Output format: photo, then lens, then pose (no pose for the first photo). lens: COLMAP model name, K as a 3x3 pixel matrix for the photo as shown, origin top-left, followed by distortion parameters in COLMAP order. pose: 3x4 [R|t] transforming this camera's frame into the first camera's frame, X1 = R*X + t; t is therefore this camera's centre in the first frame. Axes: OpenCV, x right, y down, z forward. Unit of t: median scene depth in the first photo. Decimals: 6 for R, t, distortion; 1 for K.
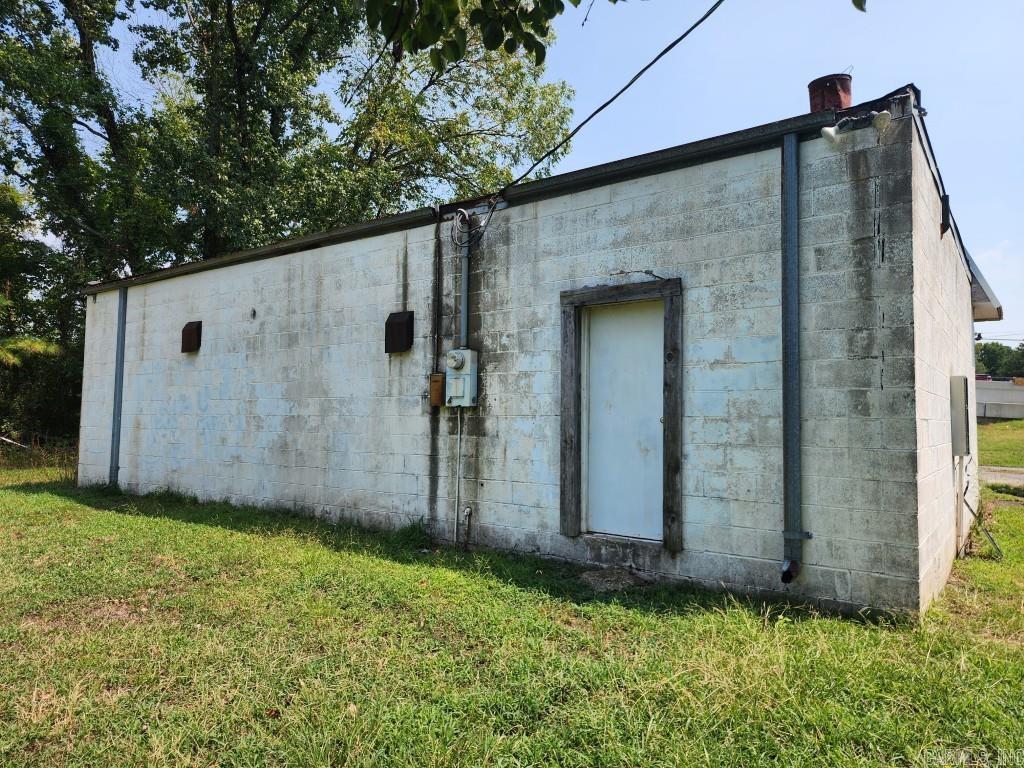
lens RADIAL K [[674.4, 0, 512.0], [0, 674.4, 382.6], [0, 0, 1]] dist [0.052647, -0.032225]
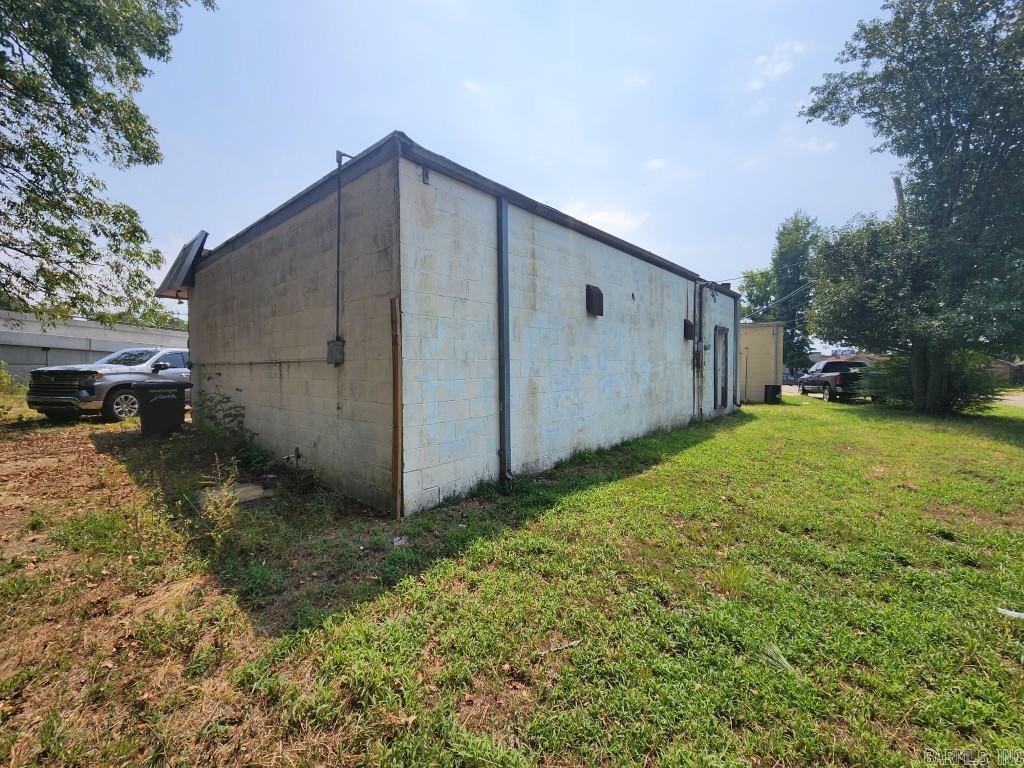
lens RADIAL K [[420.4, 0, 511.9], [0, 420.4, 382.0], [0, 0, 1]] dist [-0.001675, 0.001562]
pose [[0.100617, -0.051107, 0.993612, -1.127980], [-0.046040, 0.997371, 0.055963, 0.027857], [-0.993859, -0.051377, 0.098000, 1.050951]]
